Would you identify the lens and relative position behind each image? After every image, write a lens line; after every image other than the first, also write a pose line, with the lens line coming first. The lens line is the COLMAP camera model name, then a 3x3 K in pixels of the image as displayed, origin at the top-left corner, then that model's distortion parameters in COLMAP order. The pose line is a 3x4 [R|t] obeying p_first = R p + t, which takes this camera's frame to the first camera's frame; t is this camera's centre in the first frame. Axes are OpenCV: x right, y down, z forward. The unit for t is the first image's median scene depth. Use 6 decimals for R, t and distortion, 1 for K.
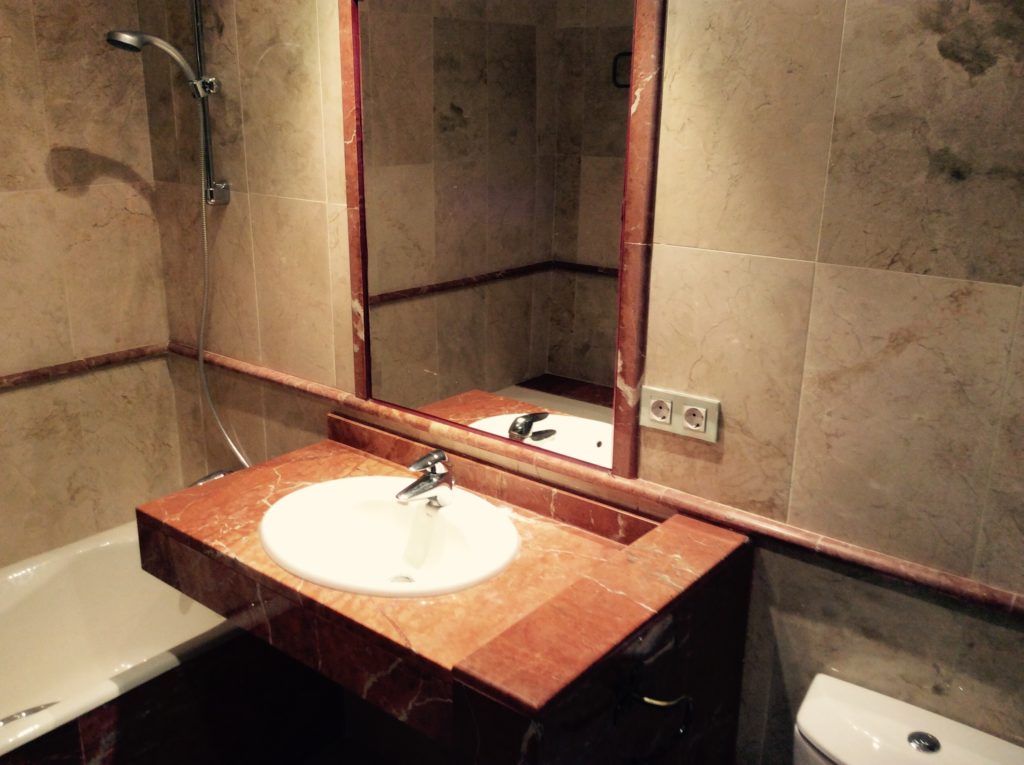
lens RADIAL K [[937.1, 0, 508.1], [0, 937.1, 378.9], [0, 0, 1]] dist [0.068272, 0.000000]
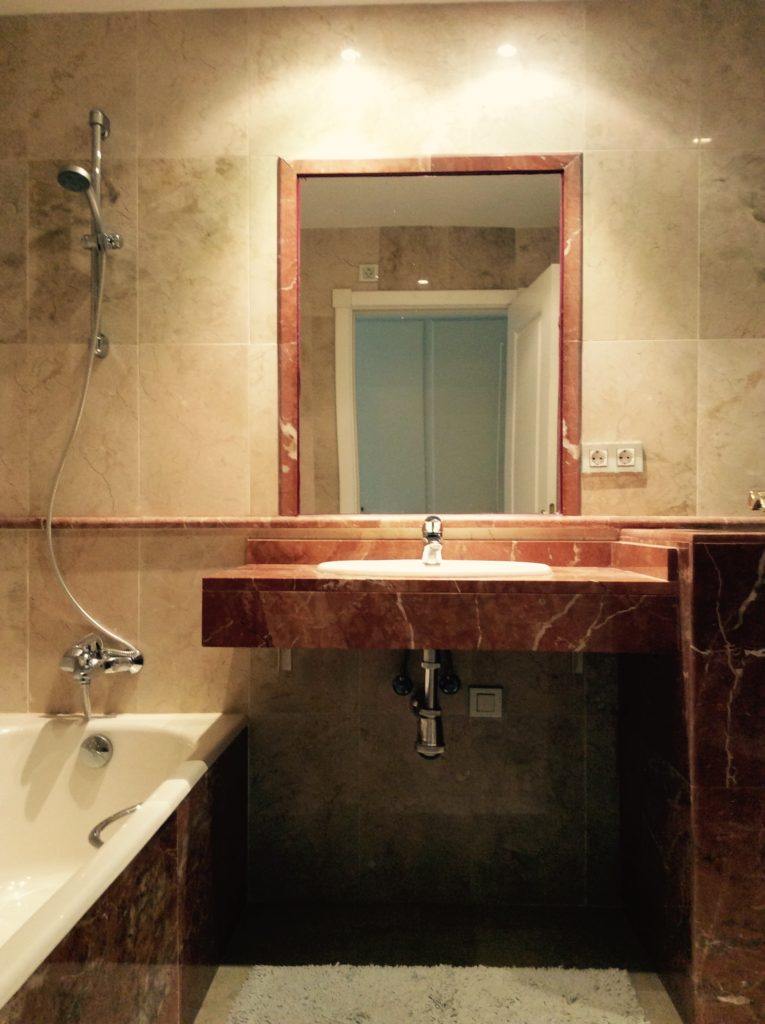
lens RADIAL K [[937.1, 0, 390.2], [0, 937.1, 517.2], [0, 0, 1]] dist [0.068272, 0.000000]
pose [[0.796291, -0.012279, 0.604789, -0.969846], [0.189183, 0.954697, -0.229703, 0.395238], [-0.574569, 0.297327, 0.762540, 0.134563]]
